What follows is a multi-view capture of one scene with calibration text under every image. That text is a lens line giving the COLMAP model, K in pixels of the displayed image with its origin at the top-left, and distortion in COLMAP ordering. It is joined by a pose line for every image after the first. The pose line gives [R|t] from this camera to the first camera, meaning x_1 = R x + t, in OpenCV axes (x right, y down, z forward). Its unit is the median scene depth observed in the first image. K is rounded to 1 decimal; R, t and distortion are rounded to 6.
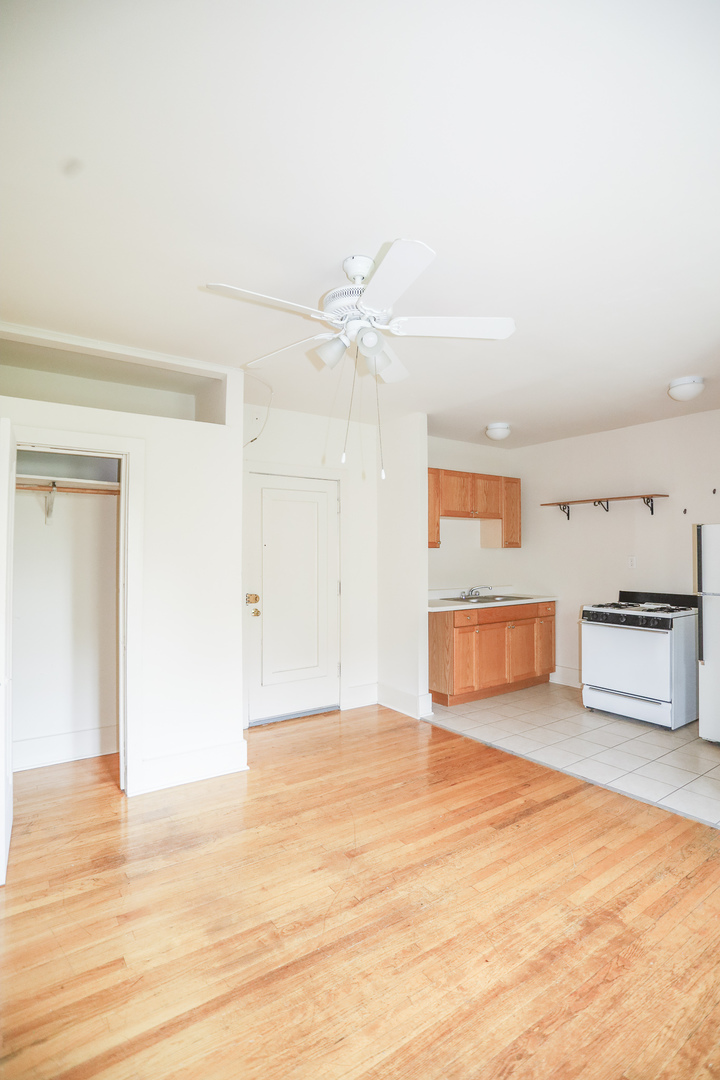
lens RADIAL K [[527.8, 0, 360.0], [0, 527.8, 540.0], [0, 0, 1]] dist [-0.070975, 0.027881]
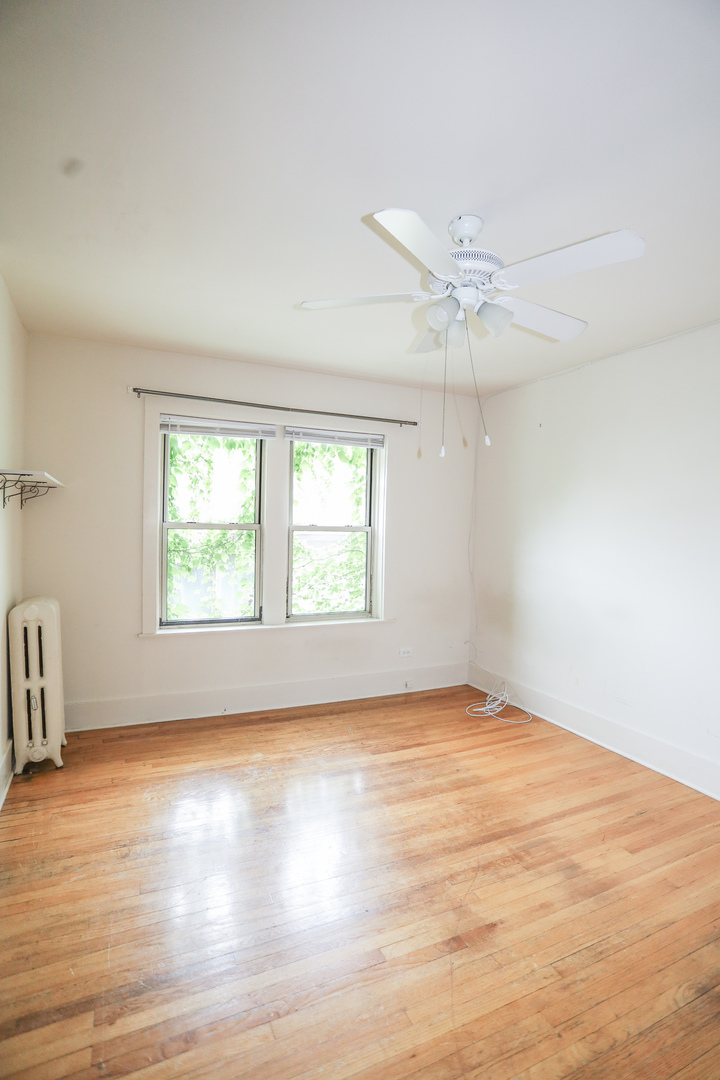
lens RADIAL K [[527.8, 0, 360.0], [0, 527.8, 540.0], [0, 0, 1]] dist [-0.070975, 0.027881]
pose [[-0.984019, -0.024191, 0.176410, 0.005898], [-0.024555, 0.999698, 0.000120, 0.036699], [-0.176360, -0.004213, -0.984317, 2.257134]]
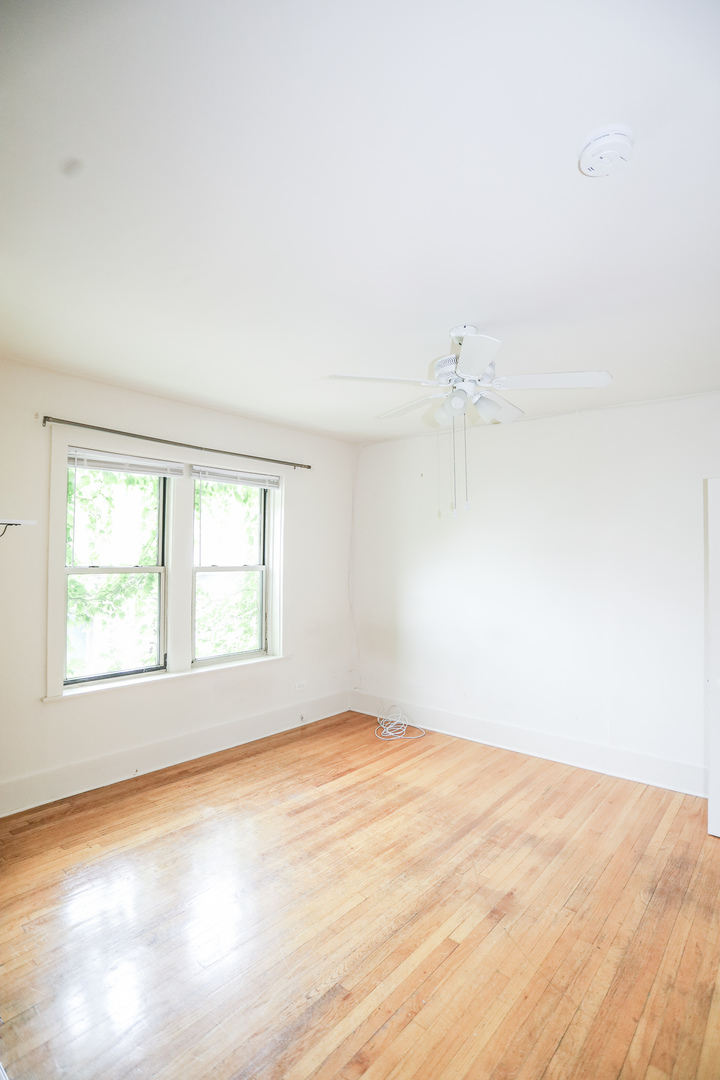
lens RADIAL K [[542.5, 0, 360.0], [0, 542.5, 540.0], [0, 0, 1]] dist [-0.070984, 0.032981]
pose [[-0.967173, -0.012827, -0.253795, 0.599254], [0.000659, 0.998595, -0.052982, -0.009404], [0.254118, -0.051410, -0.965806, 2.418092]]
